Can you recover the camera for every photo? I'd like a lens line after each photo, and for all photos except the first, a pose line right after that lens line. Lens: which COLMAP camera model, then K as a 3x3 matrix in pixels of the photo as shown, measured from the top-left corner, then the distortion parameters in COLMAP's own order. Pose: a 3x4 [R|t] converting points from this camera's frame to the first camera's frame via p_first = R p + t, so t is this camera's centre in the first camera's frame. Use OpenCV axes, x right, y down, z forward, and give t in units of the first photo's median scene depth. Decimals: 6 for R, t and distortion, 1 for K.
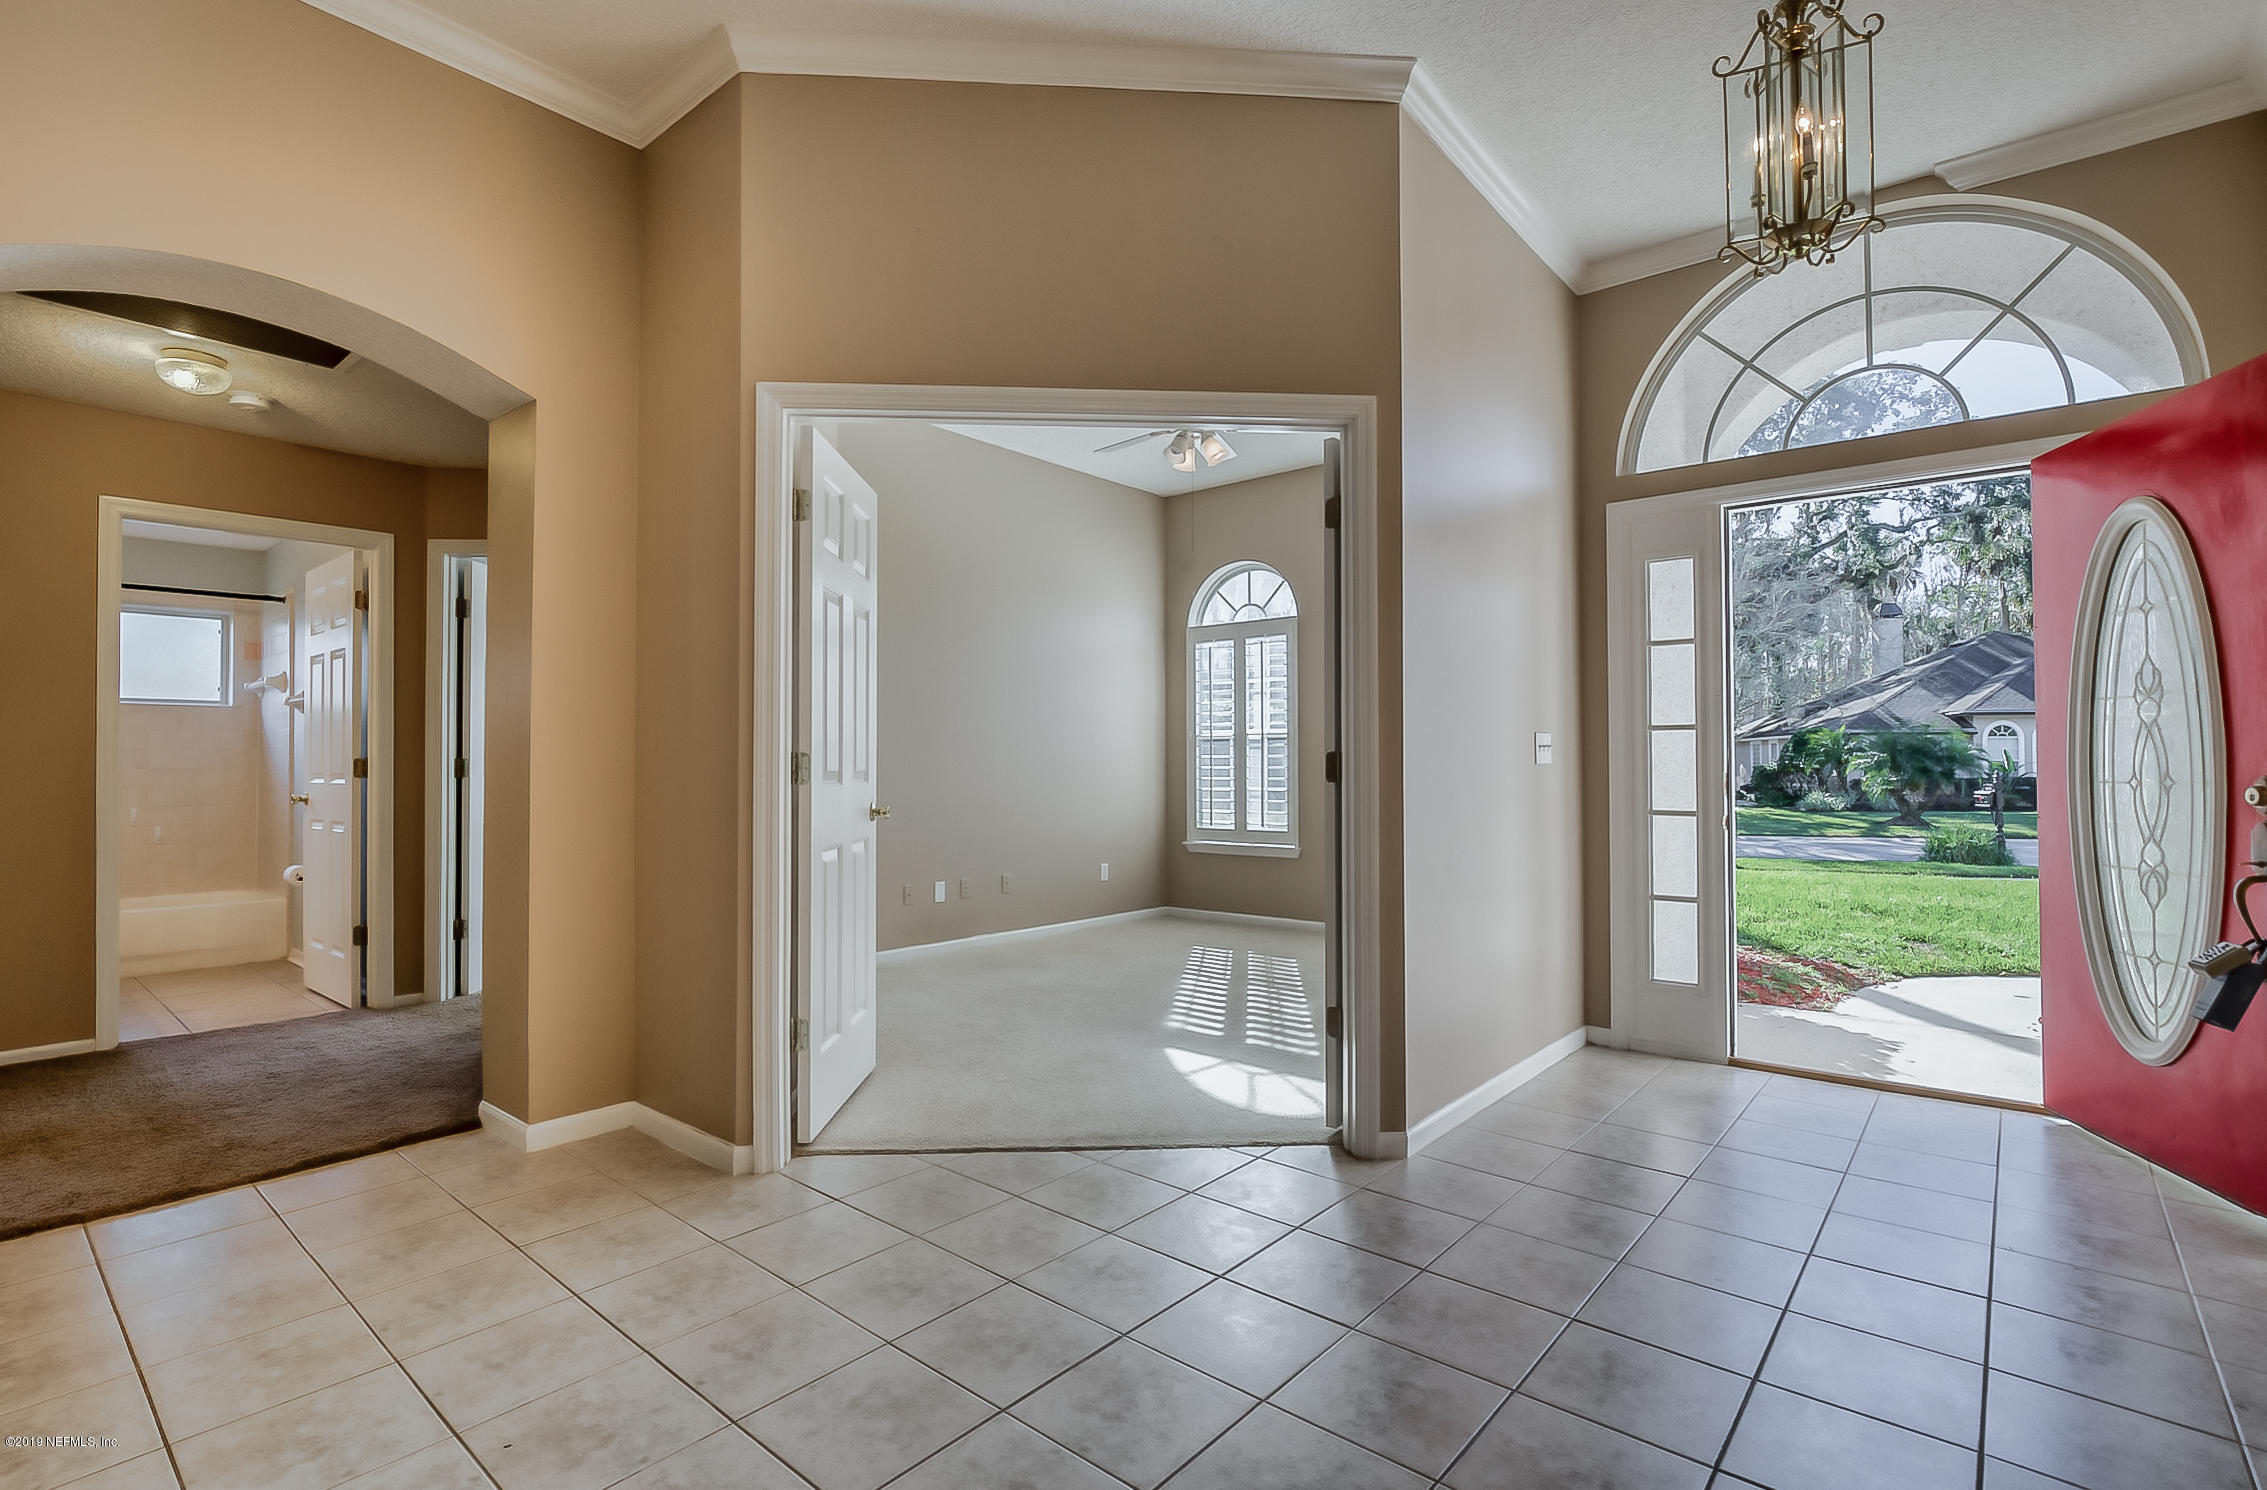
lens RADIAL K [[1063.9, 0, 1140.6], [0, 1063.9, 743.9], [0, 0, 1]] dist [-0.014855, 0.004680]
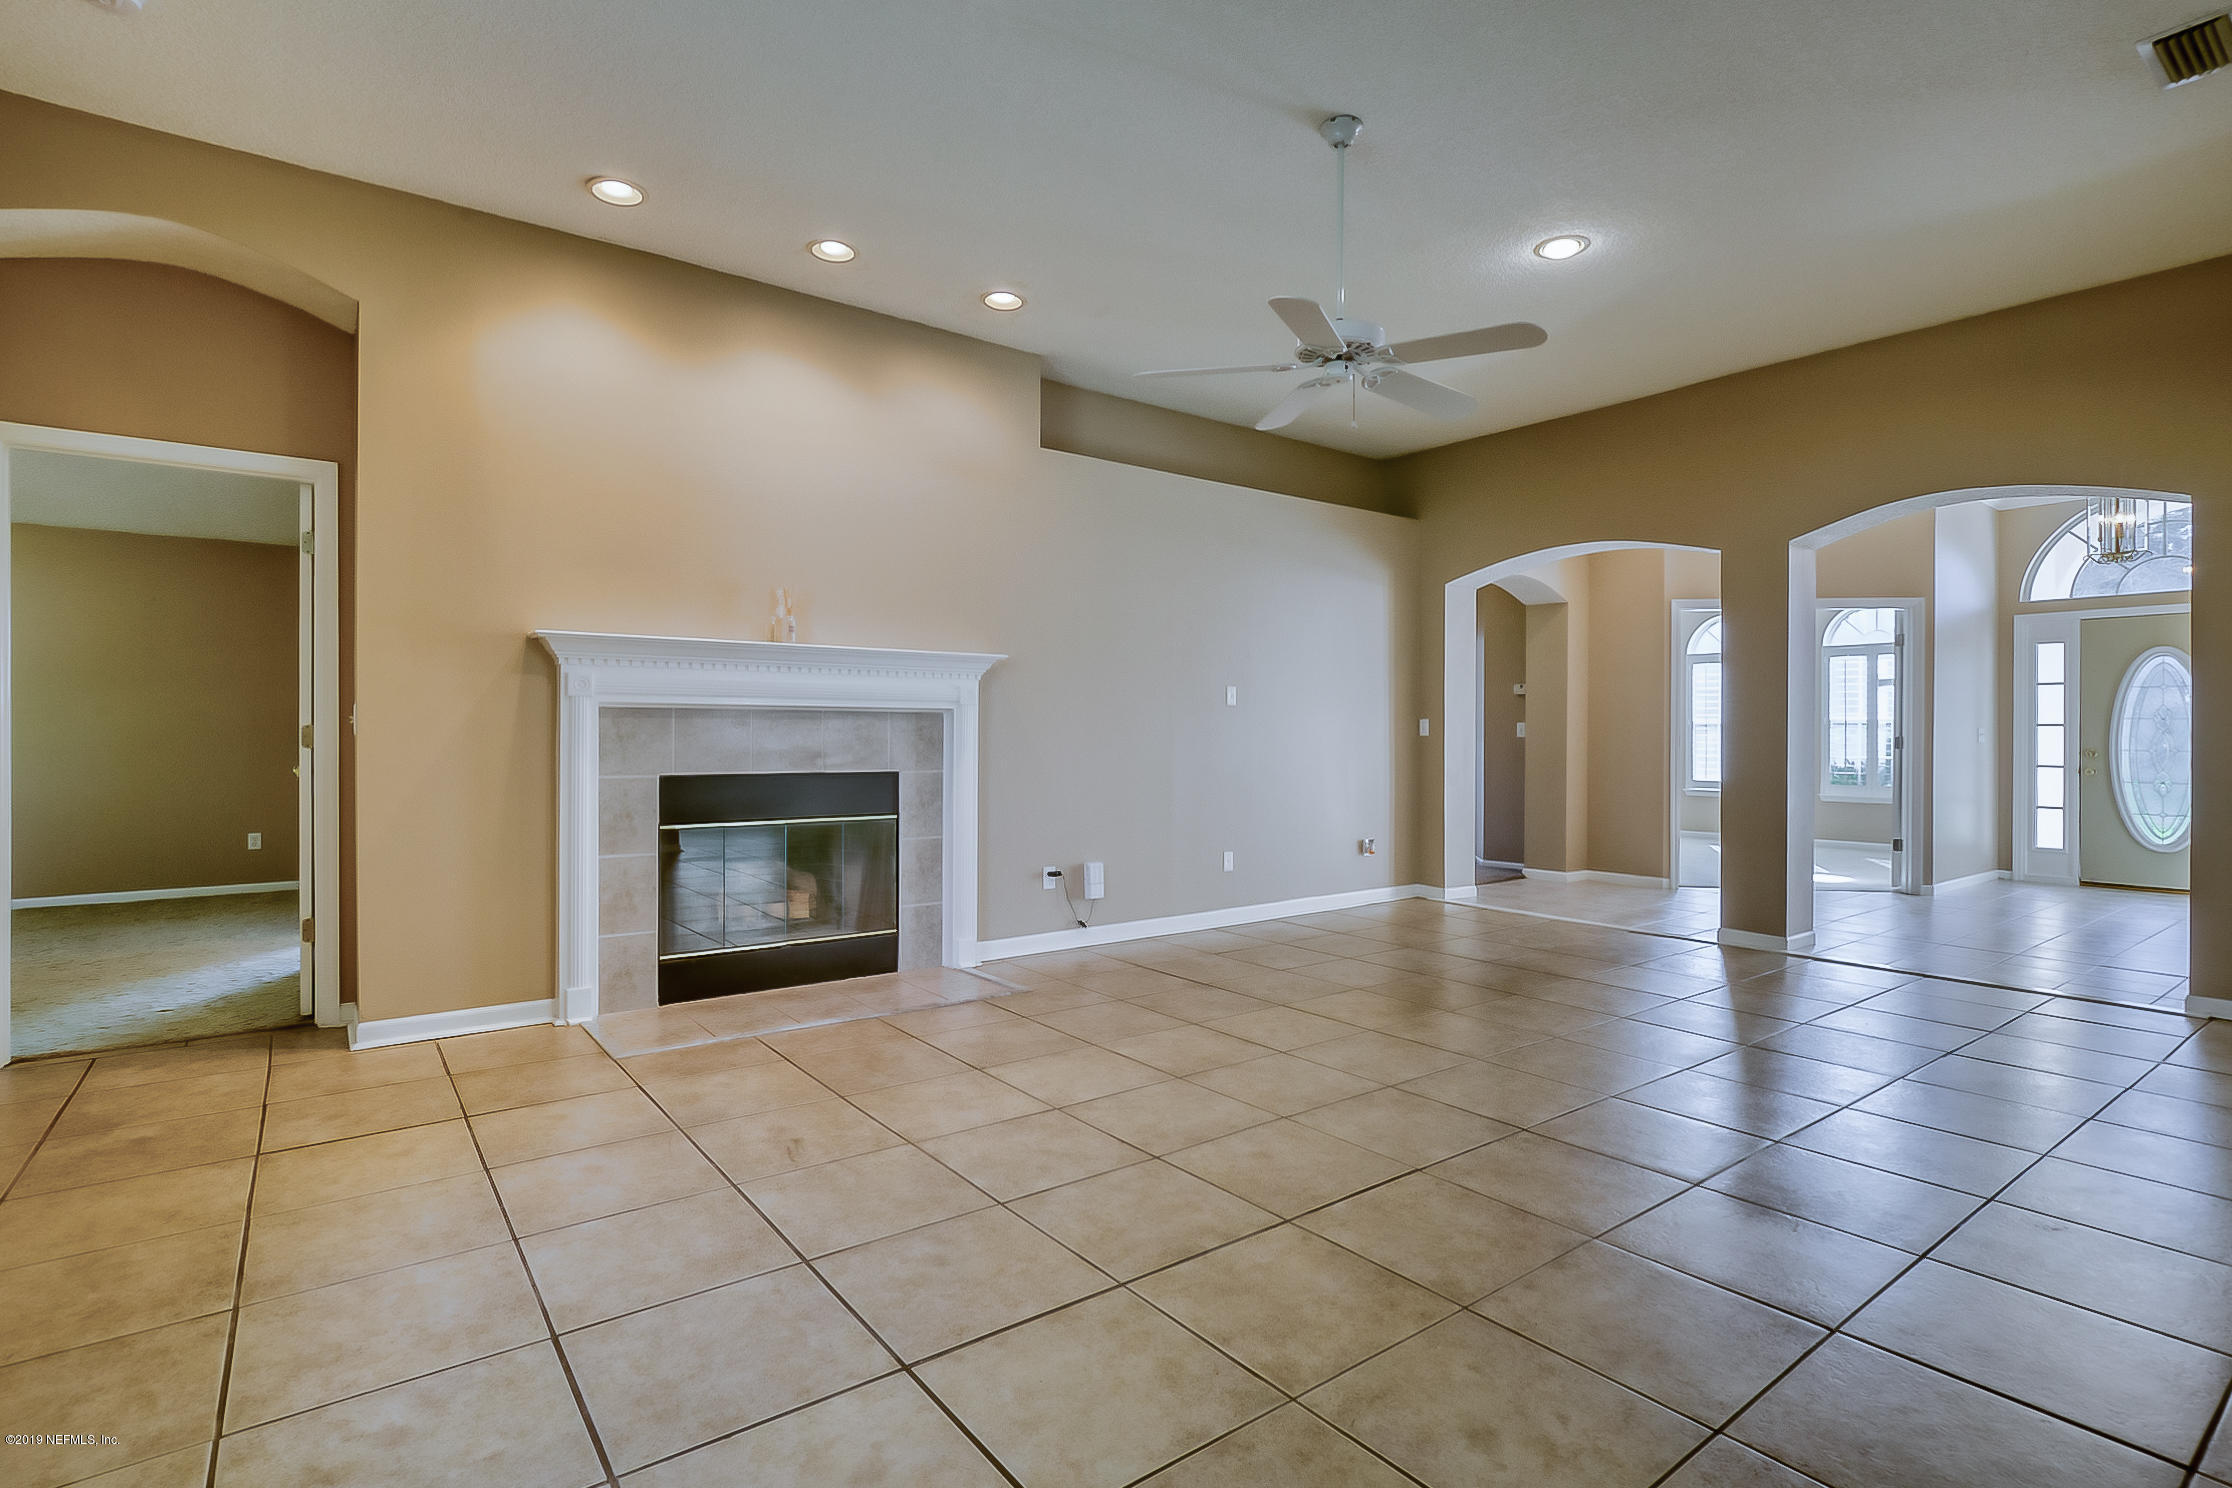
lens RADIAL K [[1047.5, 0, 1106.2], [0, 1047.5, 751.7], [0, 0, 1]] dist [-0.014855, 0.004680]
pose [[0.972377, 0.003365, -0.233392, -0.818234], [0.001825, 0.999756, 0.022017, -0.012063], [0.233409, -0.021834, 0.972133, -1.402573]]
